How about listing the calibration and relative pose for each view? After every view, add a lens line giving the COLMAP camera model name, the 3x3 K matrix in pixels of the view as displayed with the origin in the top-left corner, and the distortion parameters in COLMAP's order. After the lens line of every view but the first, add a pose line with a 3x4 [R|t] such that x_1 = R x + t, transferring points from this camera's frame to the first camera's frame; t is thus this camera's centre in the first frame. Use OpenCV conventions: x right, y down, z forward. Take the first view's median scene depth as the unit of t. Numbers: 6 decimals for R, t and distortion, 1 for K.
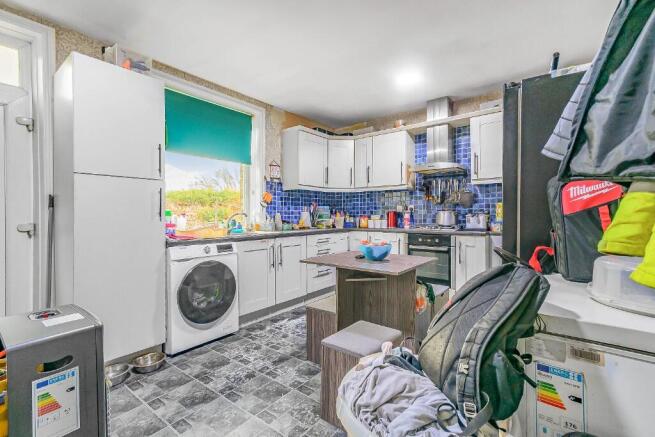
lens RADIAL K [[292.8, 0, 327.5], [0, 292.8, 218.5], [0, 0, 1]] dist [0.000599, 0.000248]
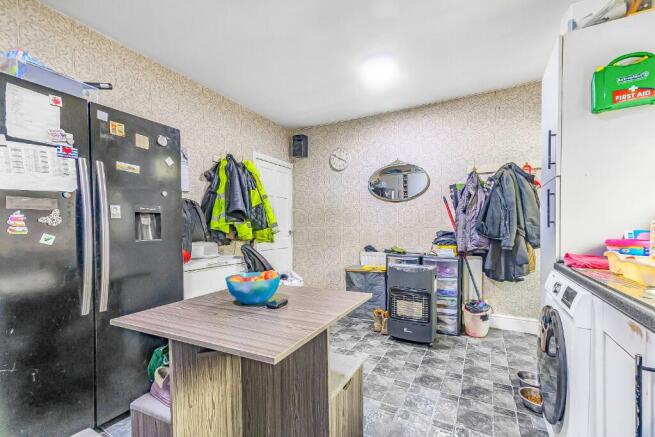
lens RADIAL K [[292.8, 0, 327.5], [0, 292.8, 218.5], [0, 0, 1]] dist [0.000599, 0.000248]
pose [[-0.982910, -0.000243, -0.184088, 0.129677], [-0.001322, 0.999983, 0.005734, -0.017121], [0.184083, 0.005879, -0.982893, 1.783651]]
